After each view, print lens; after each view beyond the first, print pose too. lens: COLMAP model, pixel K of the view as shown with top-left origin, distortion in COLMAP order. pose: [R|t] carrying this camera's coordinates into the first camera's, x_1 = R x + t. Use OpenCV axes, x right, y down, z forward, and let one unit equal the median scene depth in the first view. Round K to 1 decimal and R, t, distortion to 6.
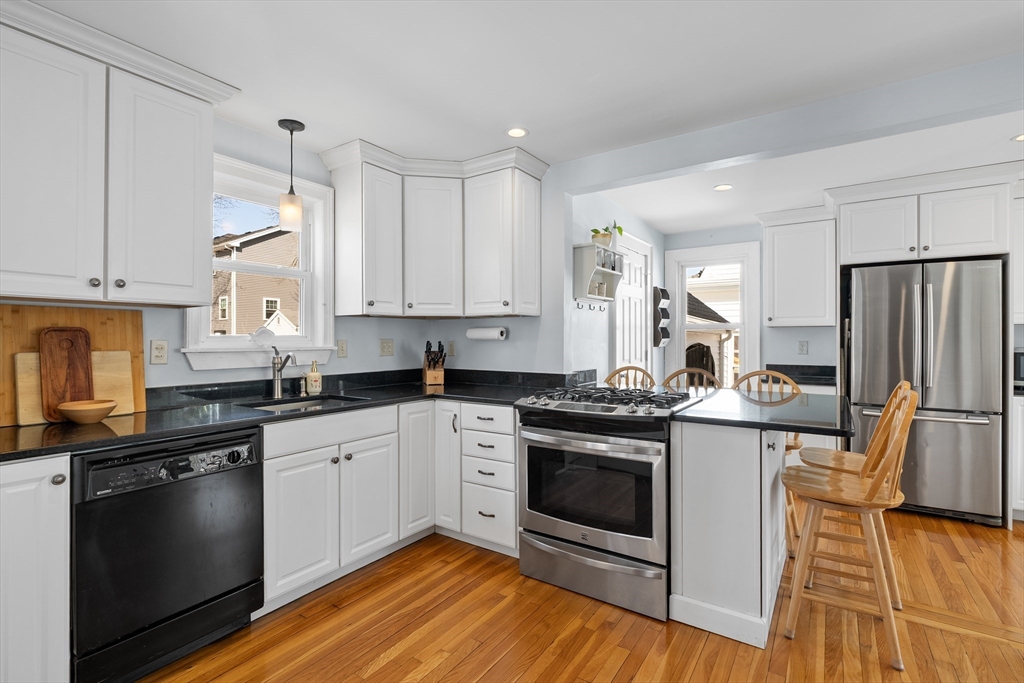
lens RADIAL K [[476.4, 0, 512.0], [0, 476.4, 341.5], [0, 0, 1]] dist [-0.000448, 0.000953]
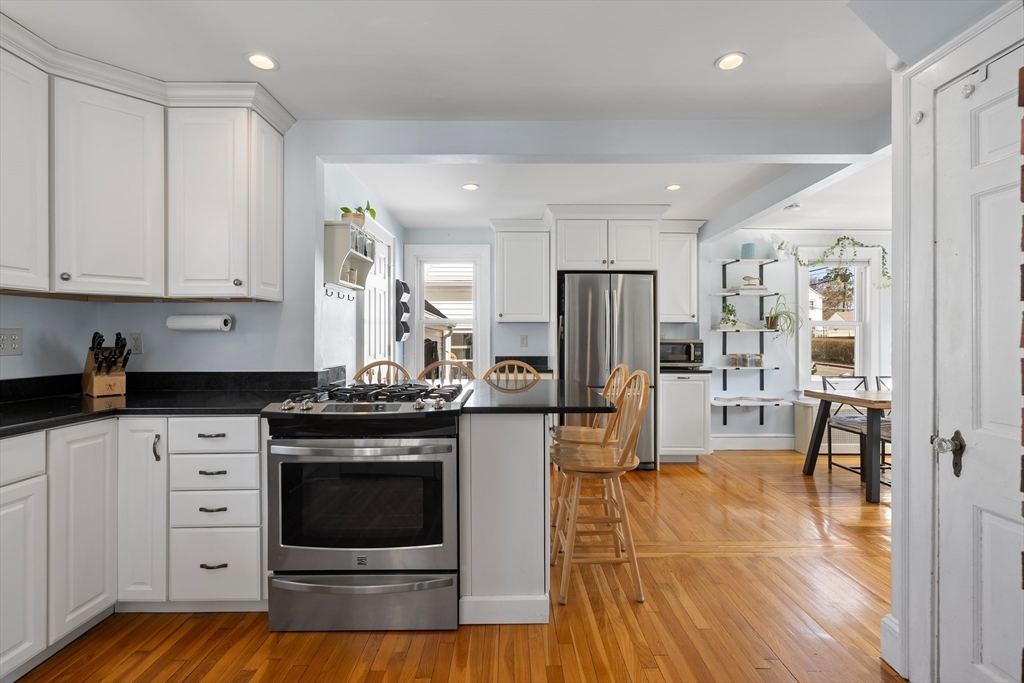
lens RADIAL K [[468.9, 0, 514.9], [0, 468.9, 336.2], [0, 0, 1]] dist [-0.001220, 0.001042]
pose [[0.819303, 0.000812, 0.573360, -0.081778], [0.004428, 0.999960, -0.007742, 0.014643], [-0.573343, 0.008882, 0.819267, 0.127654]]
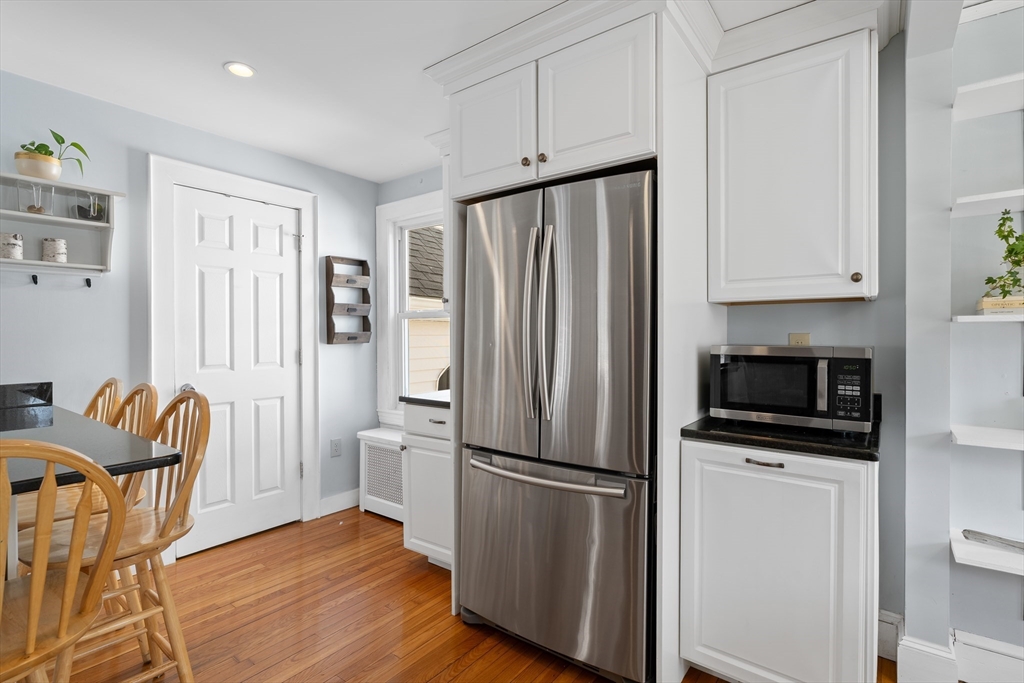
lens RADIAL K [[490.5, 0, 511.3], [0, 490.5, 335.8], [0, 0, 1]] dist [-0.001425, -0.000234]
pose [[0.998594, -0.004316, -0.052825, 0.960566], [0.004687, 0.999965, 0.006887, -0.002395], [0.052793, -0.007125, 0.998580, 0.503101]]
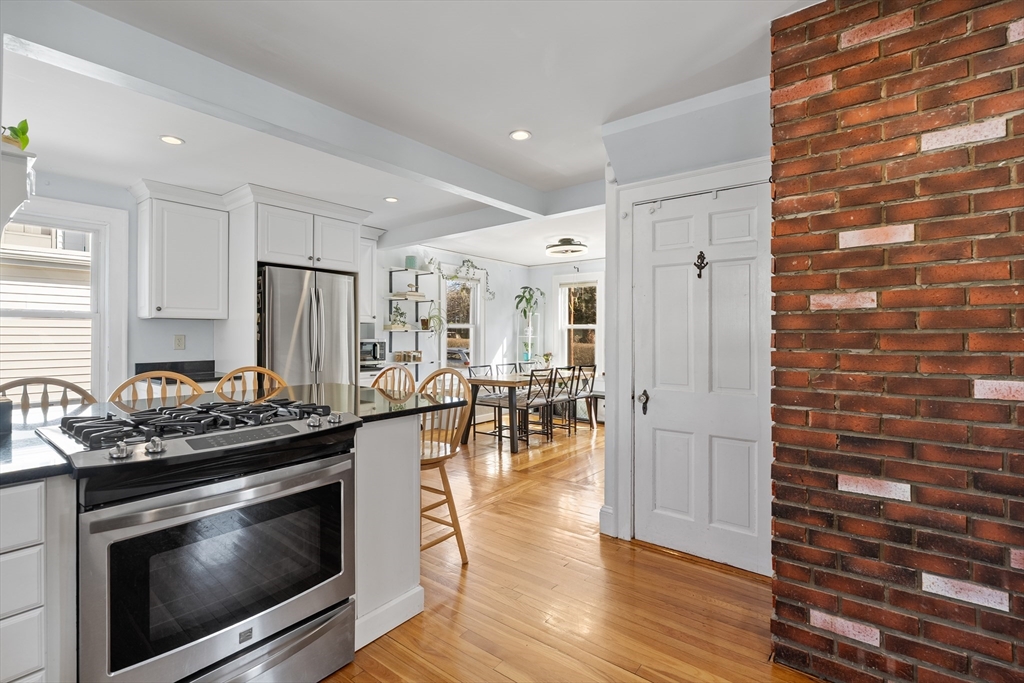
lens RADIAL K [[474.1, 0, 514.1], [0, 474.1, 332.8], [0, 0, 1]] dist [-0.000354, 0.000196]
pose [[0.065474, 0.002050, 0.997852, -0.364369], [0.005450, 0.999982, -0.002412, 0.000780], [-0.997839, 0.005596, 0.065462, 0.460949]]
